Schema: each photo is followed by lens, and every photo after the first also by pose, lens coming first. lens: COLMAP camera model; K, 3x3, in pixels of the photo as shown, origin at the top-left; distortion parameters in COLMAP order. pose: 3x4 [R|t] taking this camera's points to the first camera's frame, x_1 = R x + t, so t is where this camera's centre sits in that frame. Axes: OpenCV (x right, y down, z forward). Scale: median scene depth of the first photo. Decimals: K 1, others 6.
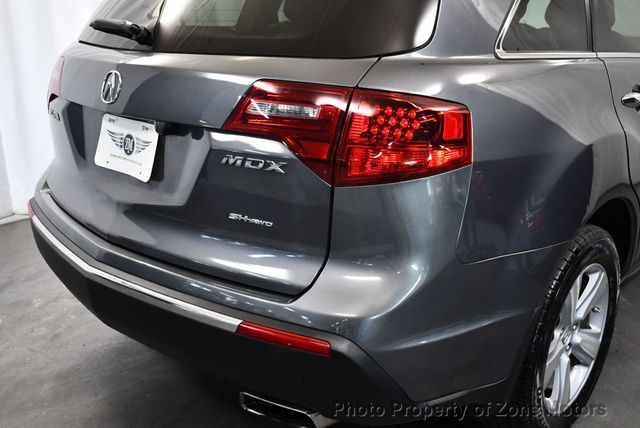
lens RADIAL K [[652.1, 0, 319.6], [0, 652.1, 215.1], [0, 0, 1]] dist [-0.101224, 0.000000]
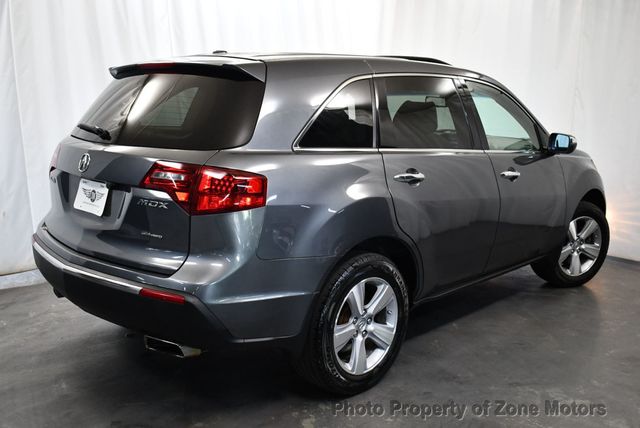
lens RADIAL K [[652.1, 0, 321.7], [0, 652.1, 211.2], [0, 0, 1]] dist [-0.101224, 0.000000]
pose [[0.999696, 0.024532, -0.002610, 0.322738], [-0.024654, 0.989600, -0.141715, 0.160728], [-0.000894, 0.141736, 0.989904, -0.703833]]
